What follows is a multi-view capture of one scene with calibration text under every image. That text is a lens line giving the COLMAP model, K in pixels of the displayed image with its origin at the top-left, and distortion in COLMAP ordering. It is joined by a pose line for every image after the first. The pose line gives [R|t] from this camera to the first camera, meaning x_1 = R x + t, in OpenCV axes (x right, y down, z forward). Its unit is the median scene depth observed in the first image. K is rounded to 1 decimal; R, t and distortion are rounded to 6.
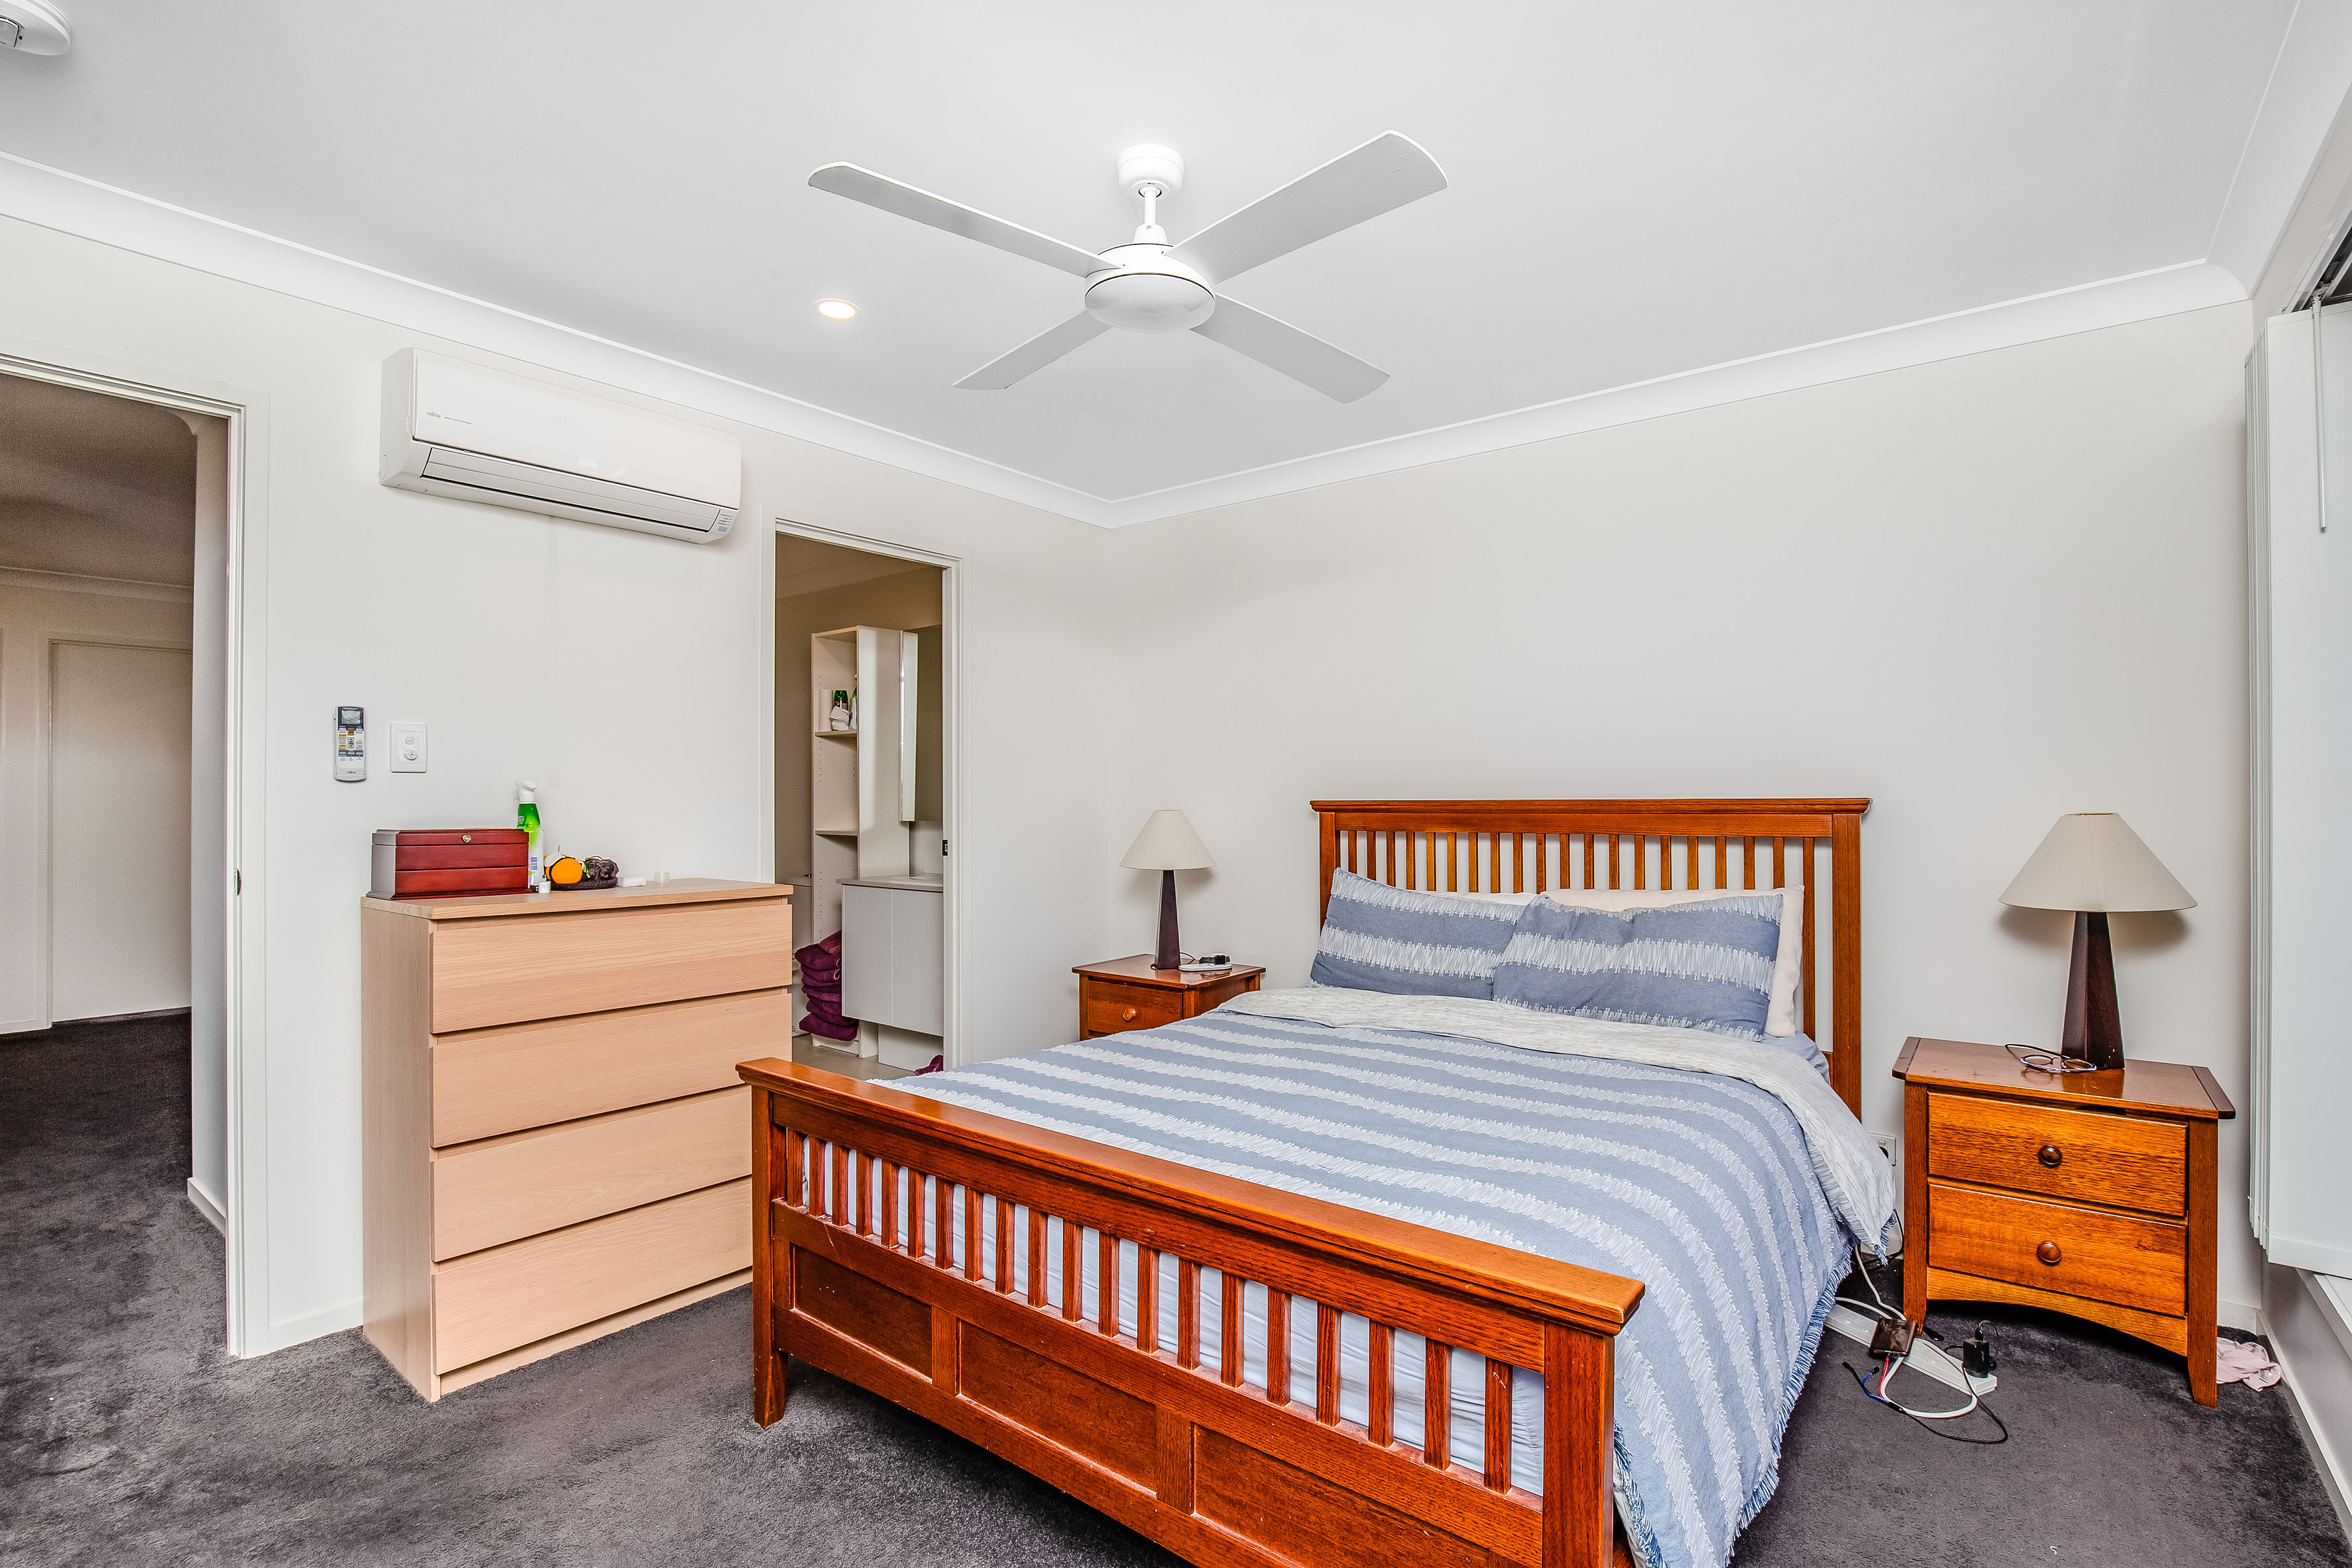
lens RADIAL K [[1110.0, 0, 1184.6], [0, 1110.0, 802.0], [0, 0, 1]] dist [-0.029383, -0.000096]
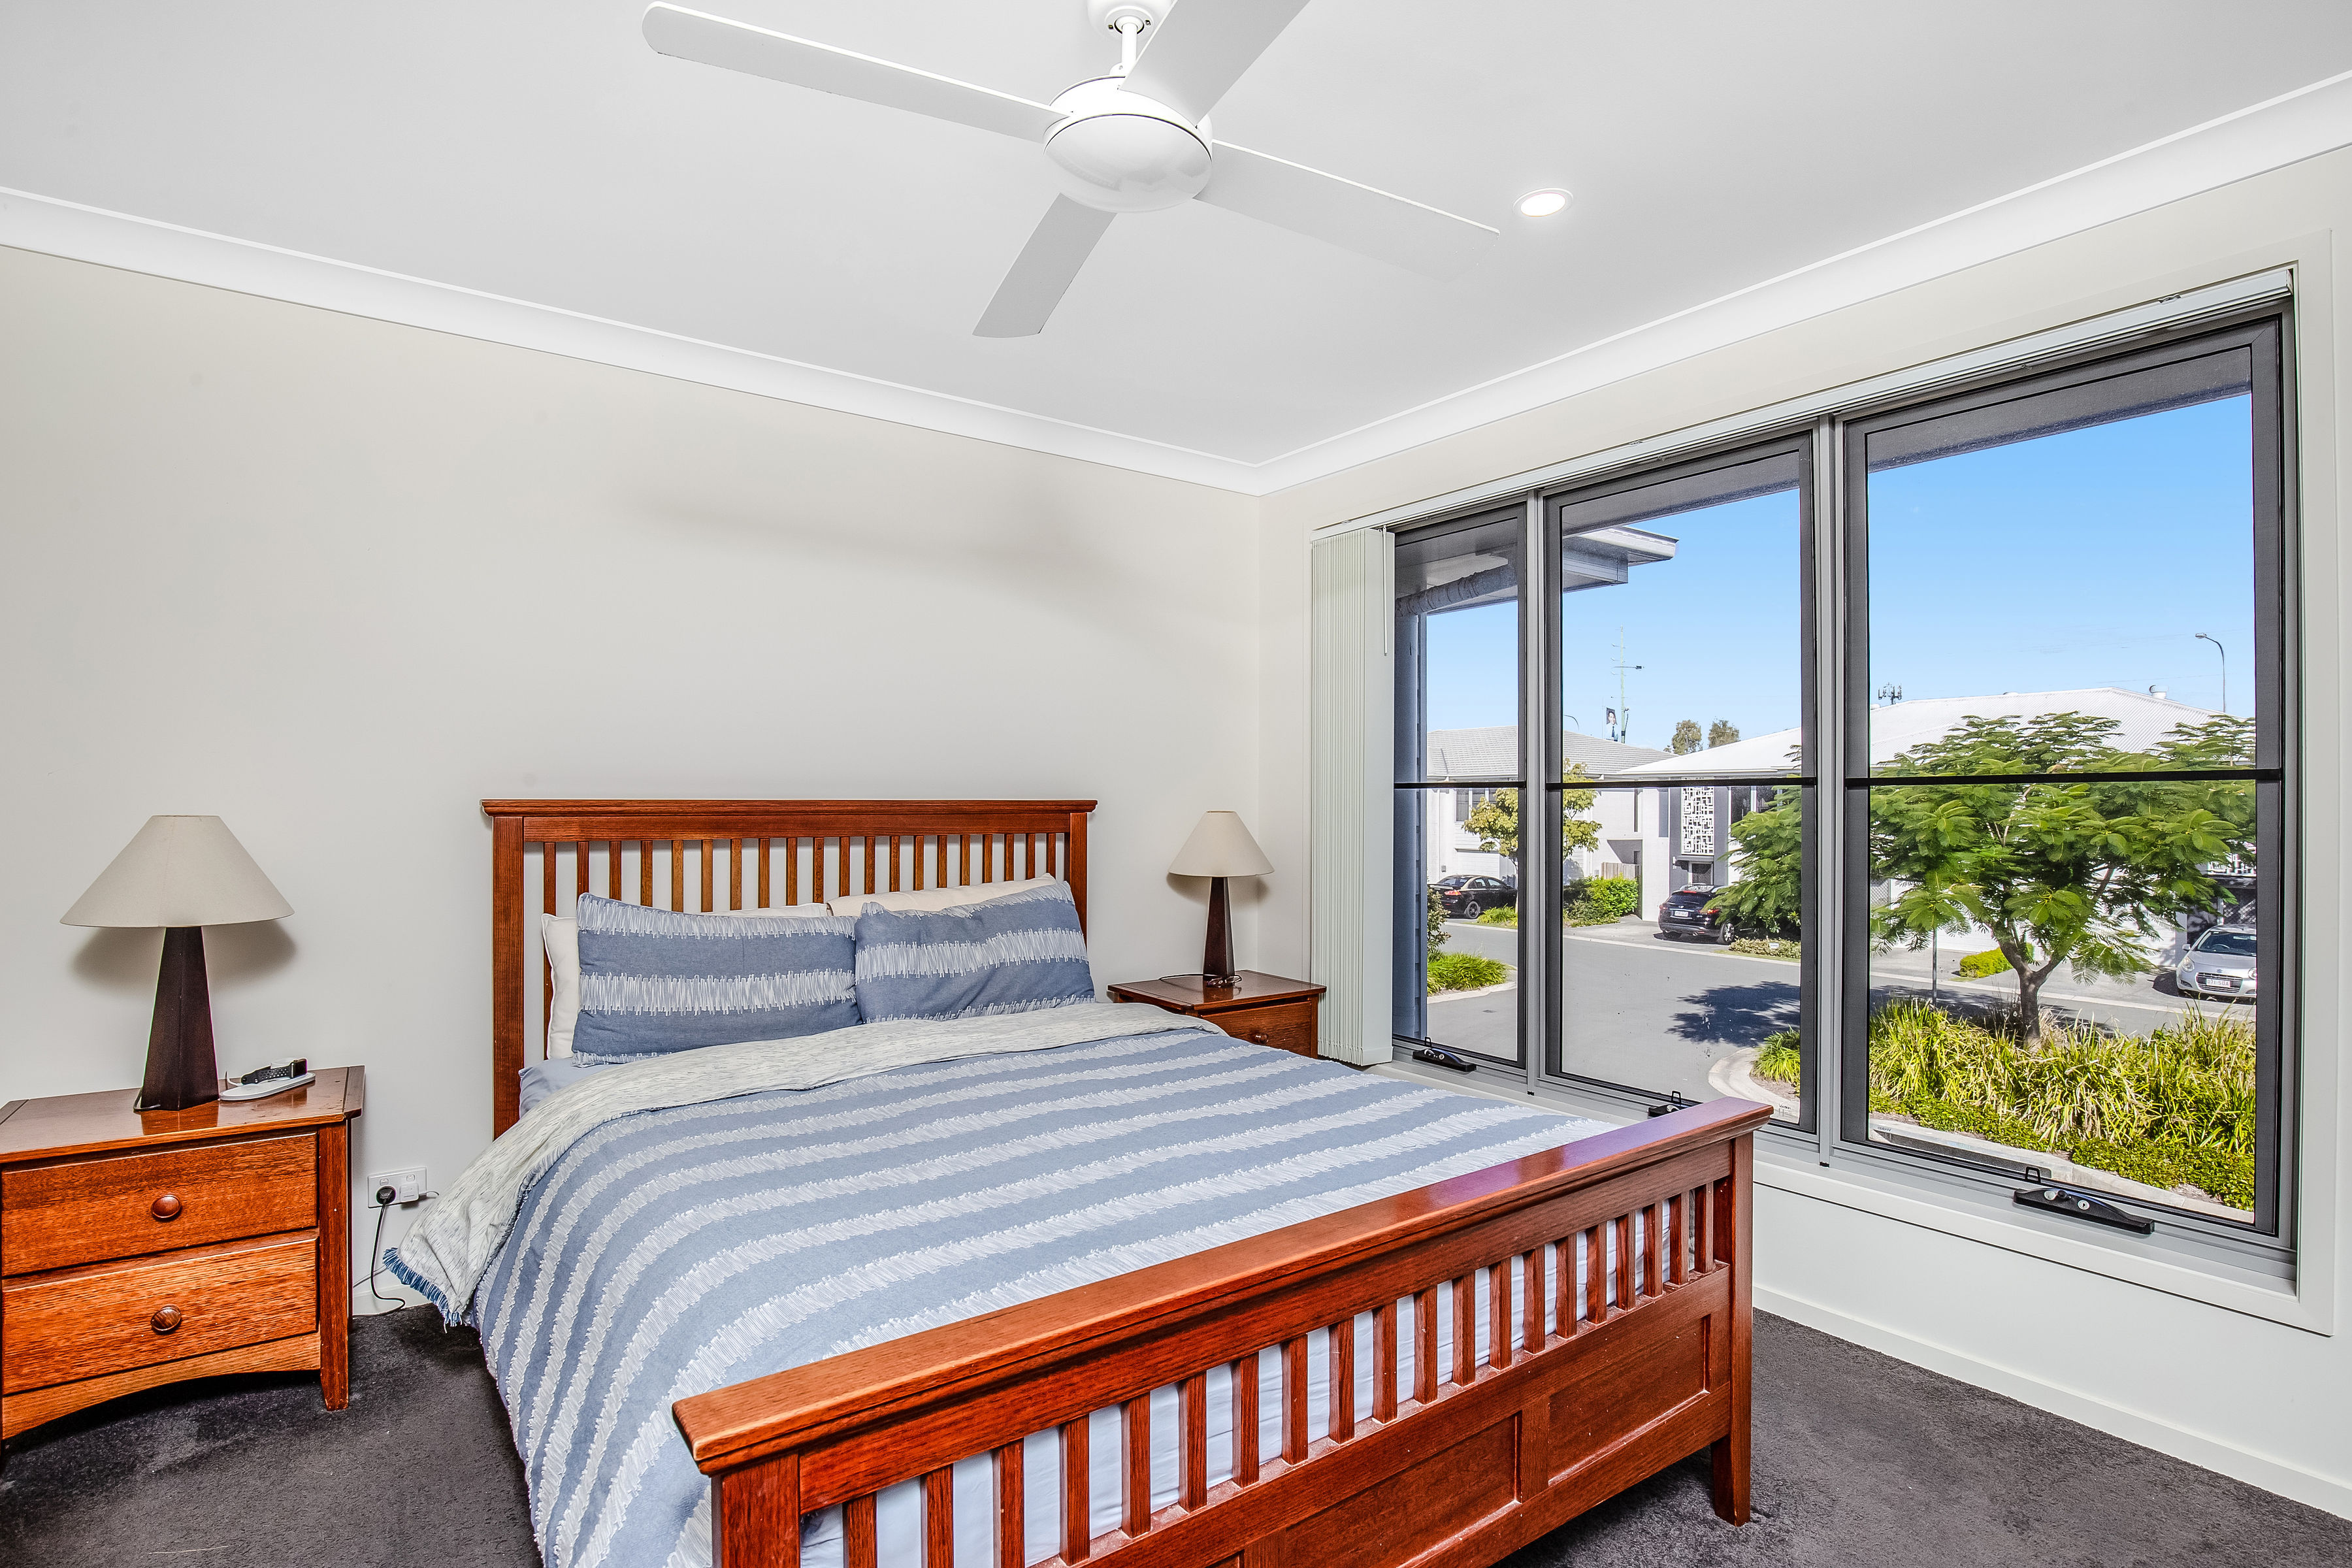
lens RADIAL K [[1110.0, 0, 1184.6], [0, 1110.0, 802.0], [0, 0, 1]] dist [-0.029383, -0.000096]
pose [[0.285892, 0.003329, 0.958256, -0.495284], [0.004434, 0.999979, -0.004796, 0.005298], [-0.958252, 0.005620, 0.285871, 0.481610]]
